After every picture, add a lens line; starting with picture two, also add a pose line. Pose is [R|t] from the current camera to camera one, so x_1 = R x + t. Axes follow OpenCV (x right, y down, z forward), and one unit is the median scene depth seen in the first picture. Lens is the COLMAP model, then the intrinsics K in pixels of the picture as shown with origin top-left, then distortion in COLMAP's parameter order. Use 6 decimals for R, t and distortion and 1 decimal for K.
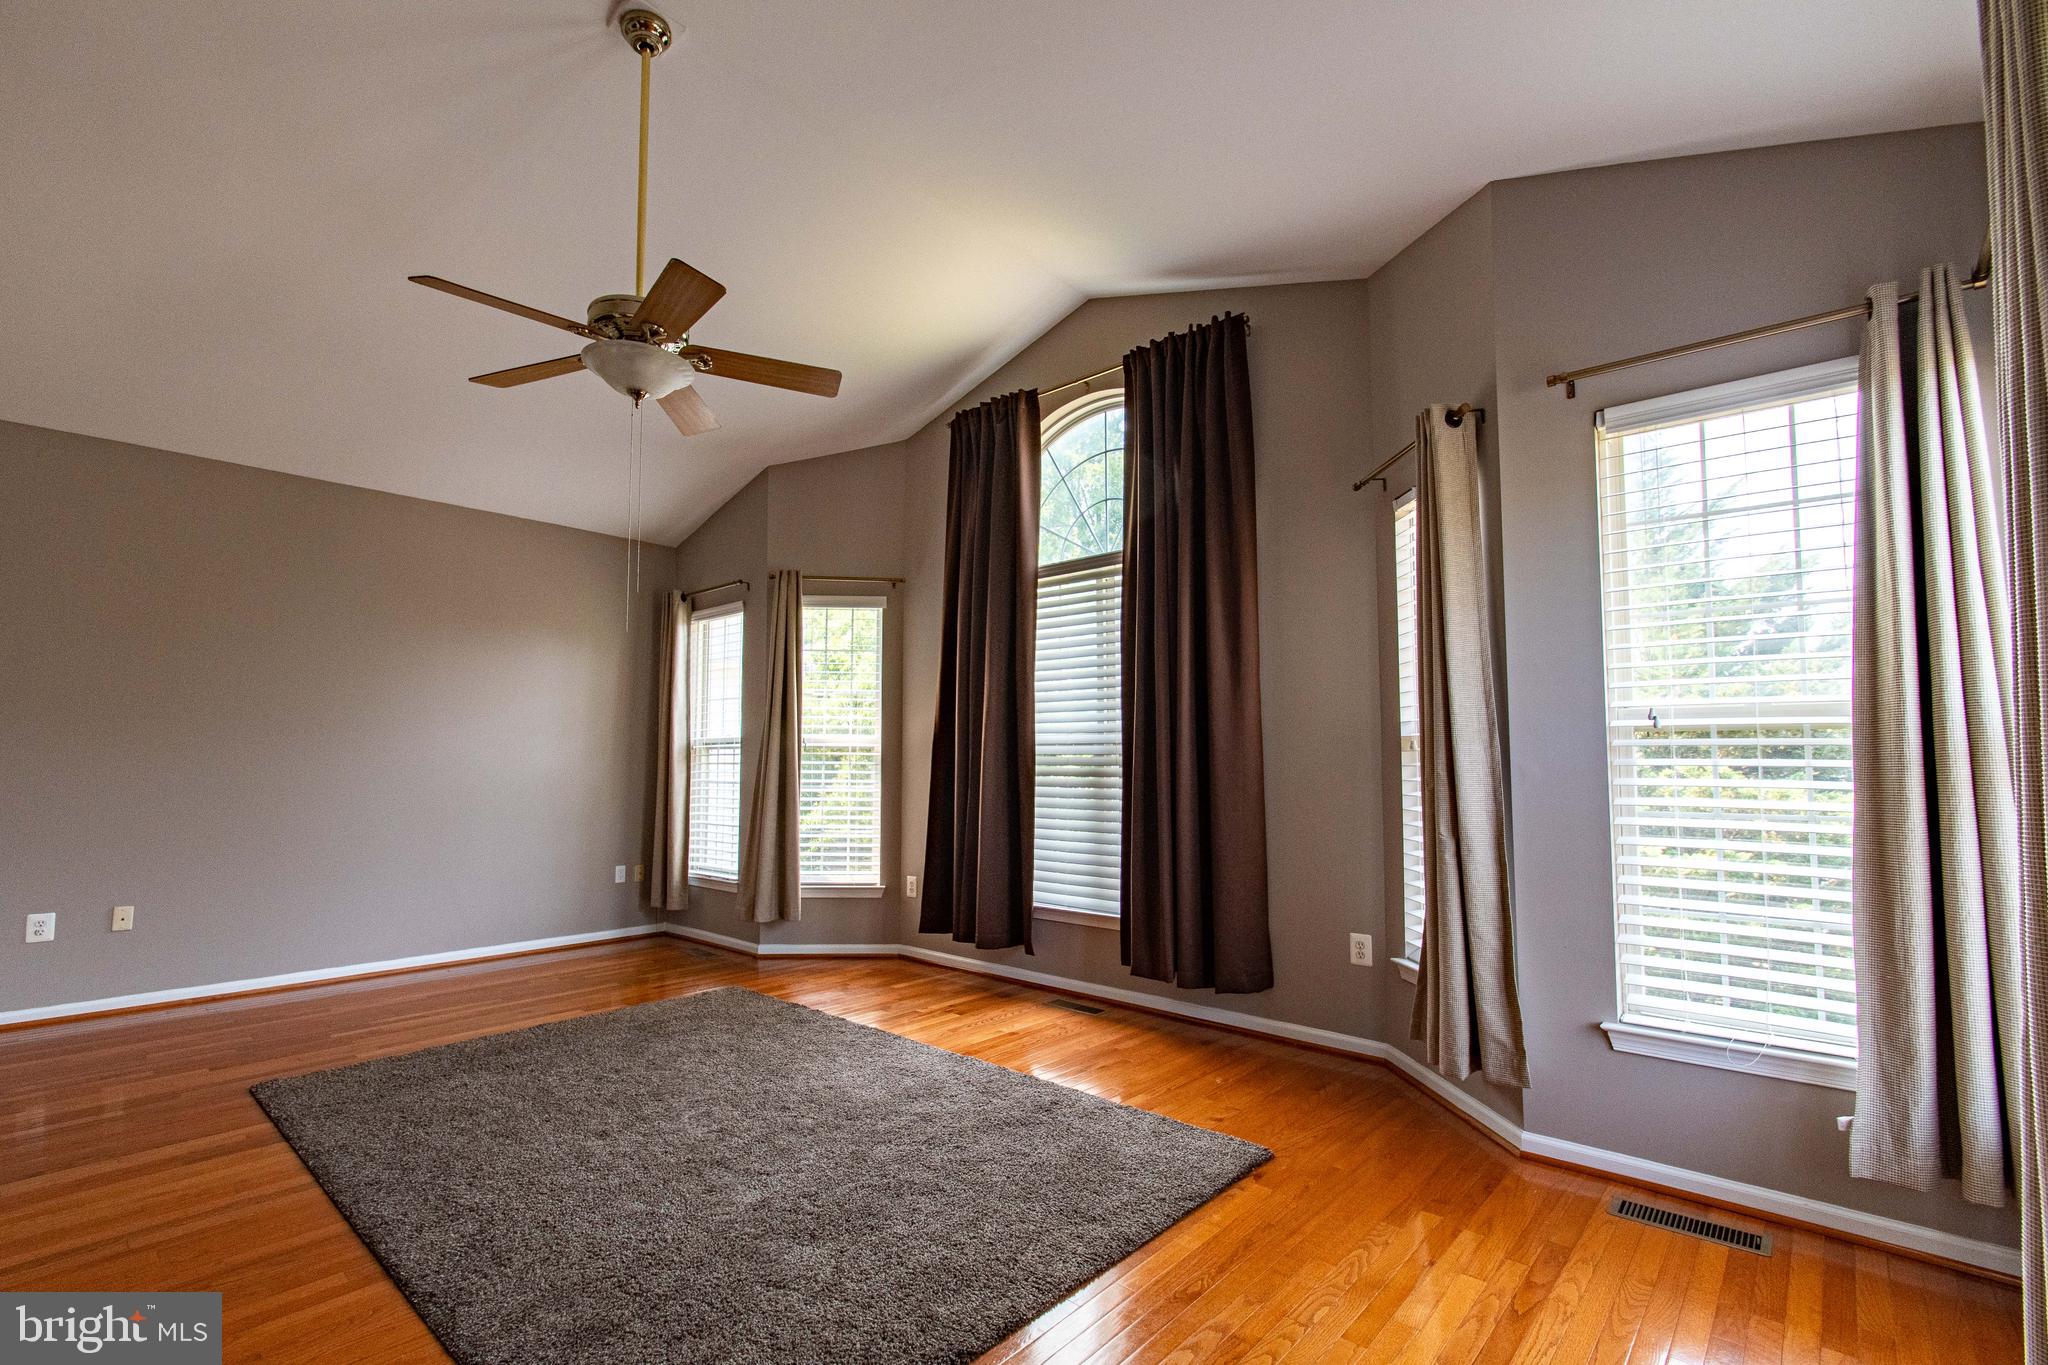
lens RADIAL K [[919.6, 0, 993.9], [0, 919.6, 697.8], [0, 0, 1]] dist [0.000857, -0.000449]
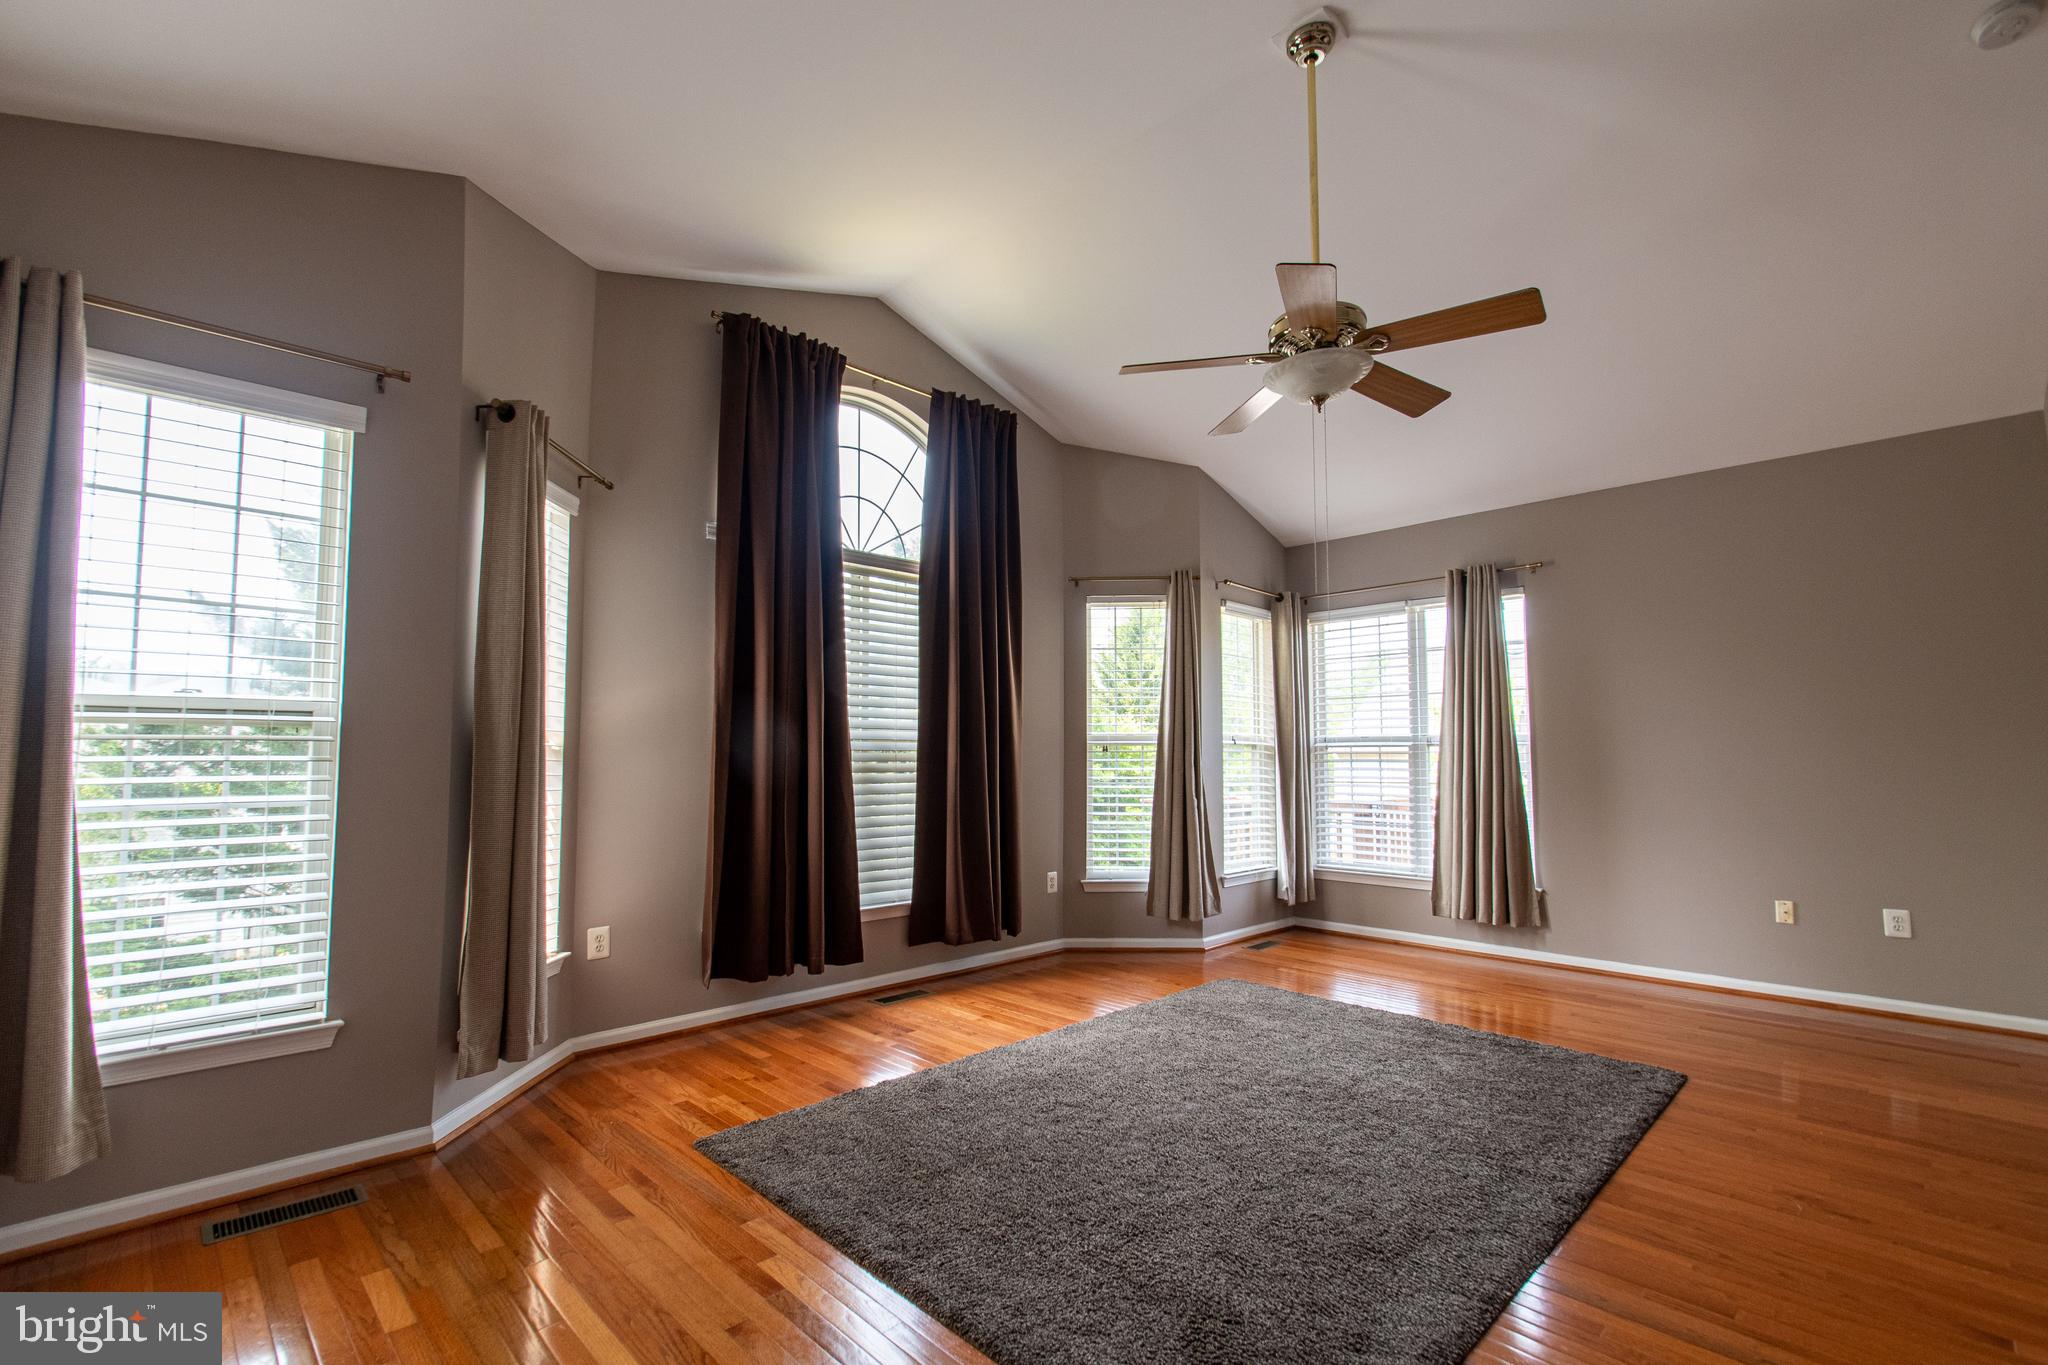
lens RADIAL K [[885.1, 0, 1018.0], [0, 885.1, 701.7], [0, 0, 1]] dist [-0.008180, -0.000144]
pose [[0.052177, 0.064170, 0.996574, -0.898459], [-0.073089, 0.995502, -0.060275, 0.057805], [-0.995960, -0.069694, 0.056632, 0.829786]]
